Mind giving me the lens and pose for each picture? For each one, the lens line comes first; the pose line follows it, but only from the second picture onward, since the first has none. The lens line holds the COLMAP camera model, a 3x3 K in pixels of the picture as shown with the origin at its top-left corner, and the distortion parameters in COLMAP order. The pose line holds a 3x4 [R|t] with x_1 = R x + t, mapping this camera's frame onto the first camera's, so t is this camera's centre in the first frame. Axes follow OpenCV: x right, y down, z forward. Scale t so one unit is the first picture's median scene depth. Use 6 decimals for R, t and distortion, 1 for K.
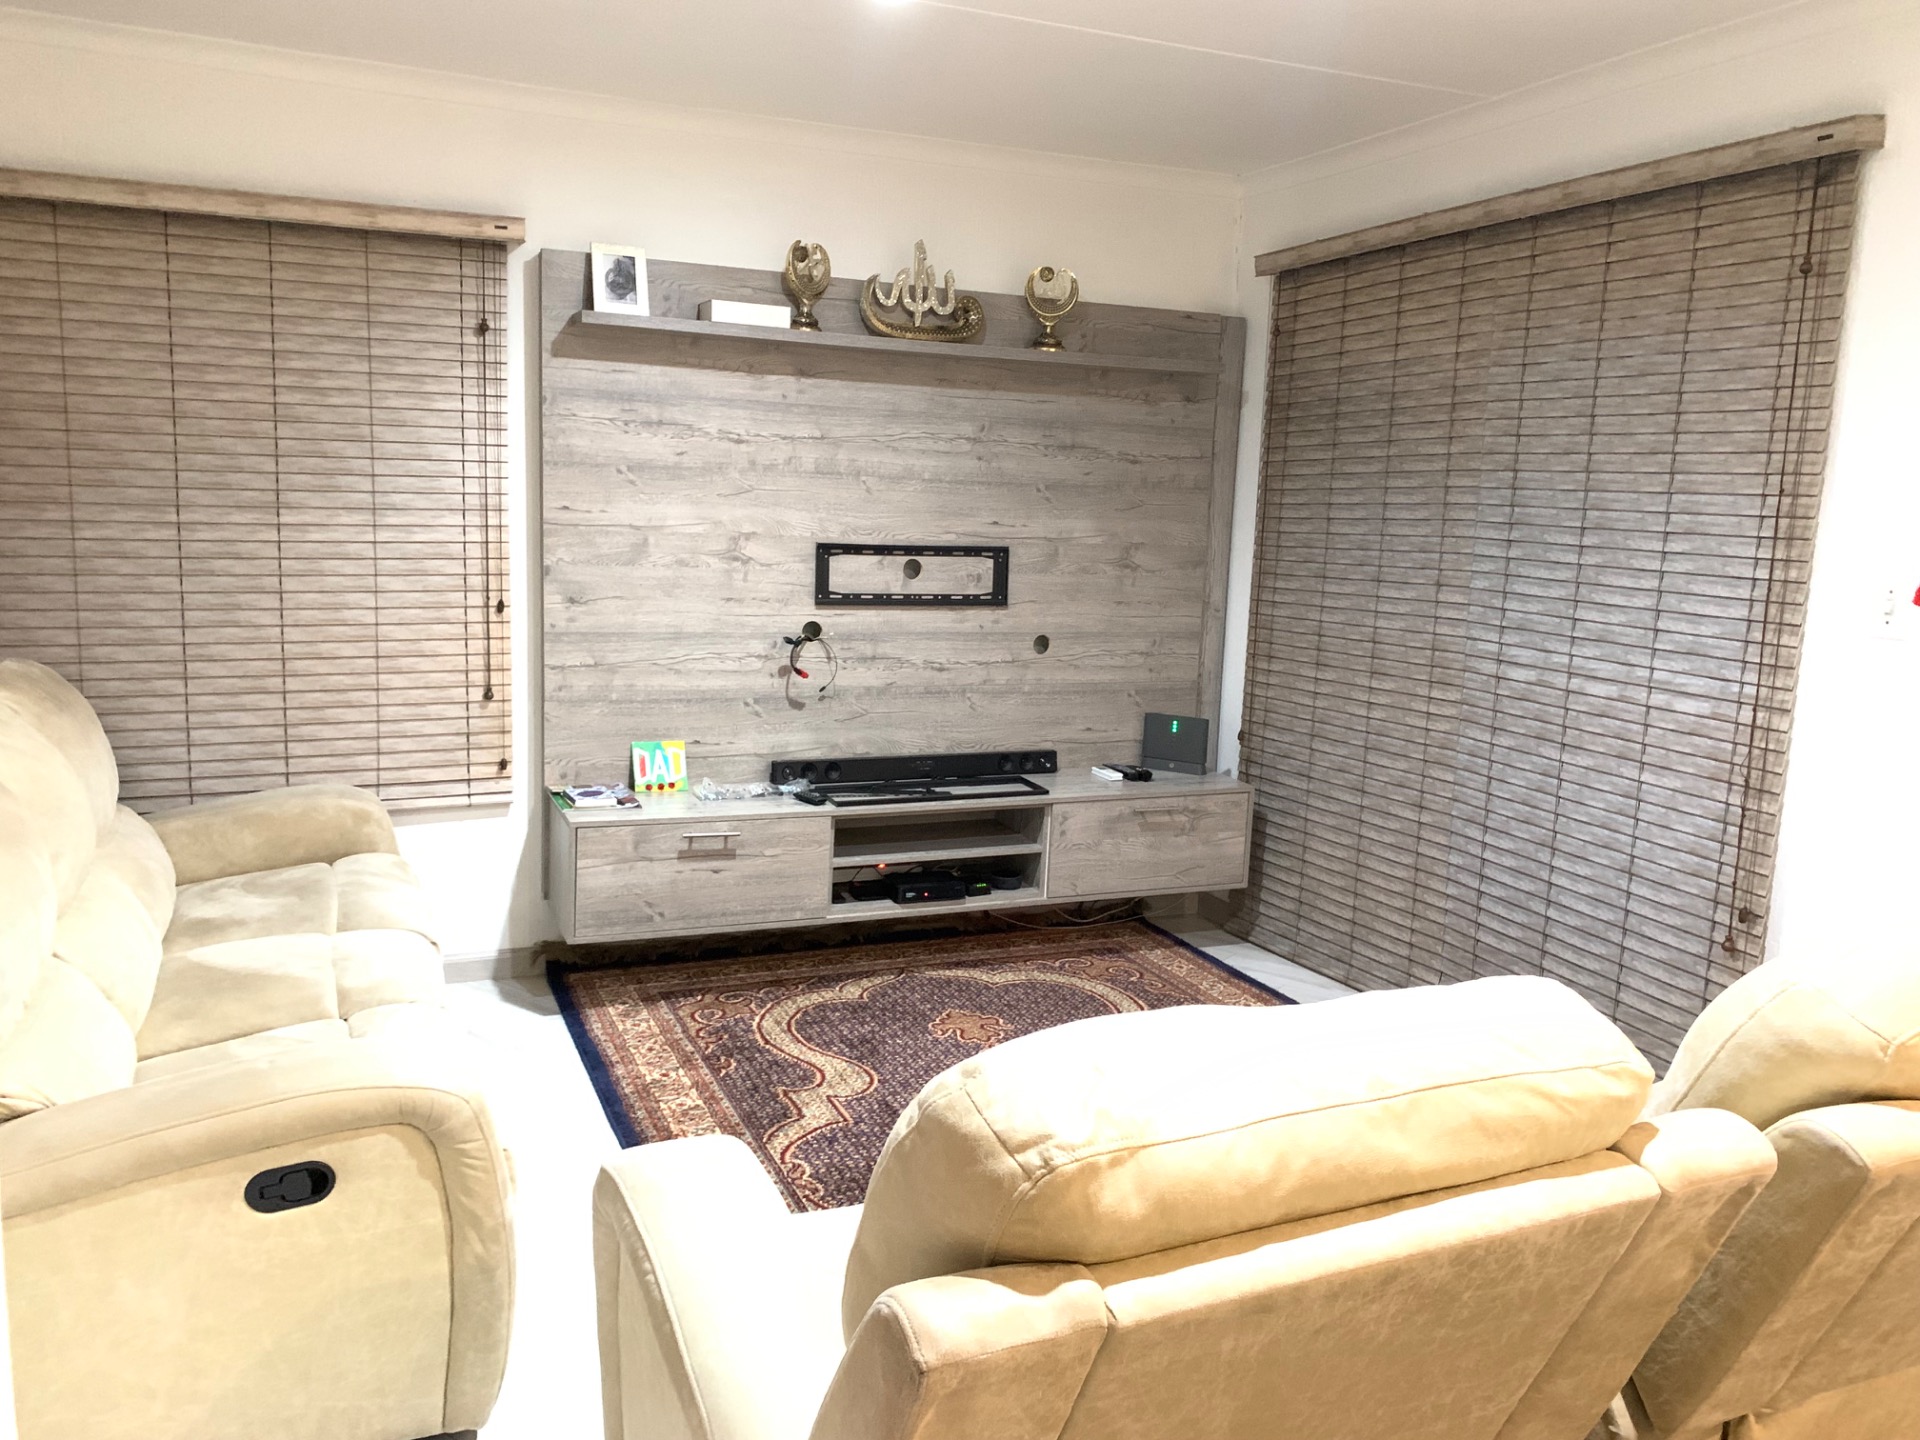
lens RADIAL K [[1462.1, 0, 947.1], [0, 1462.1, 721.6], [0, 0, 1]] dist [0.026138, -0.038382]
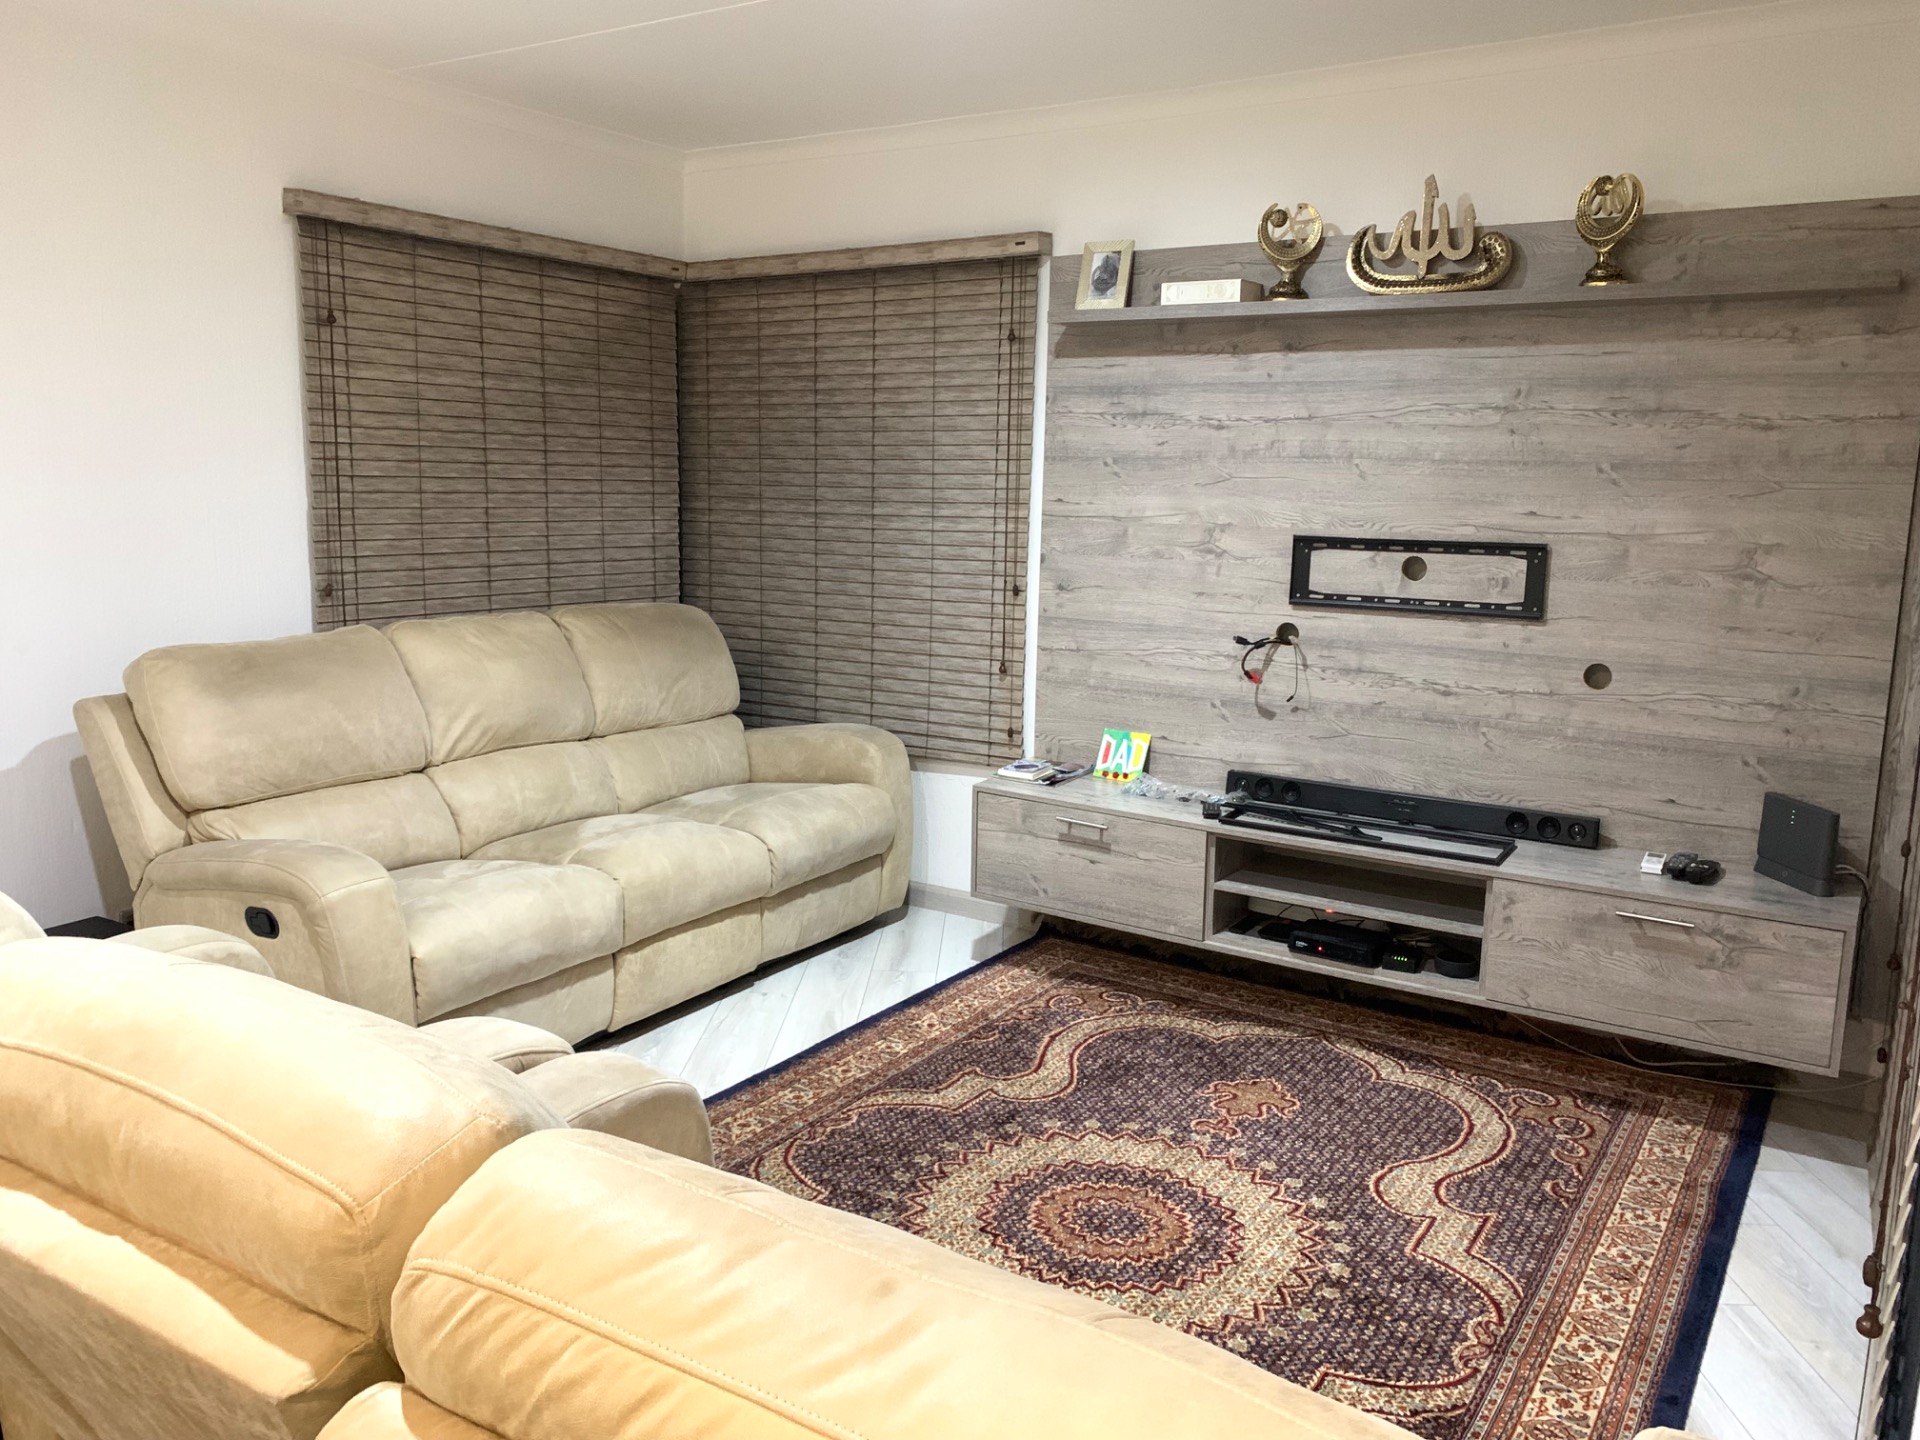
lens RADIAL K [[1462.1, 0, 952.1], [0, 1462.1, 722.0], [0, 0, 1]] dist [0.026138, -0.038382]
pose [[0.549669, 0.113049, -0.827698, 0.580011], [-0.127872, 0.990511, 0.050367, -0.028634], [0.825538, 0.078154, 0.558909, 0.347513]]
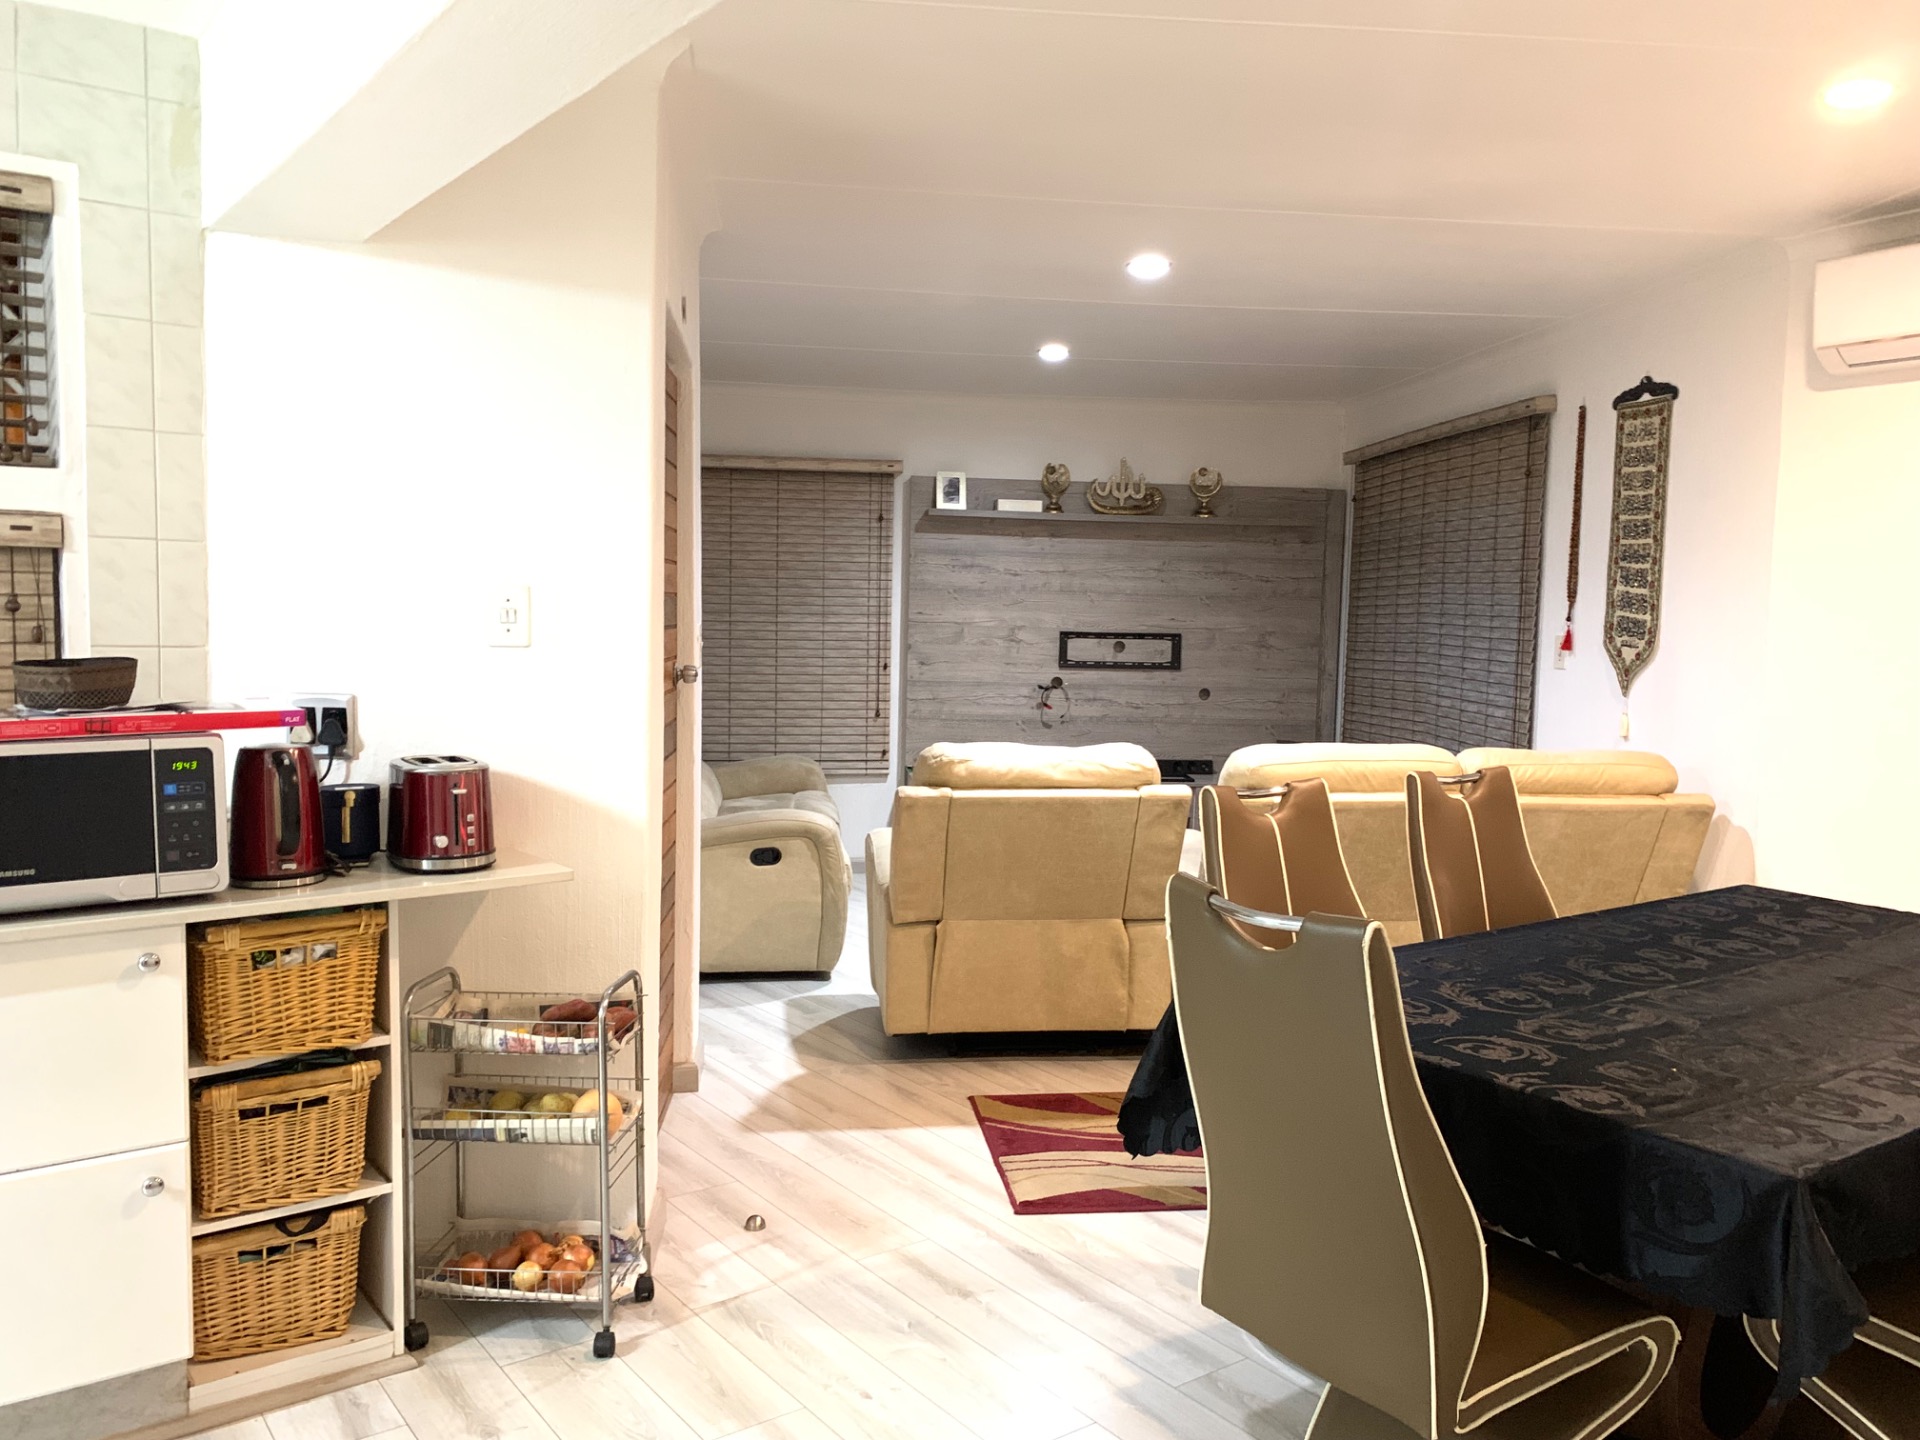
lens RADIAL K [[1462.1, 0, 949.0], [0, 1462.1, 745.8], [0, 0, 1]] dist [0.026138, -0.038382]
pose [[0.951247, 0.015981, -0.308015, 0.335892], [-0.036869, 0.997388, -0.062114, 0.131047], [0.306218, 0.070442, 0.949352, -0.705678]]
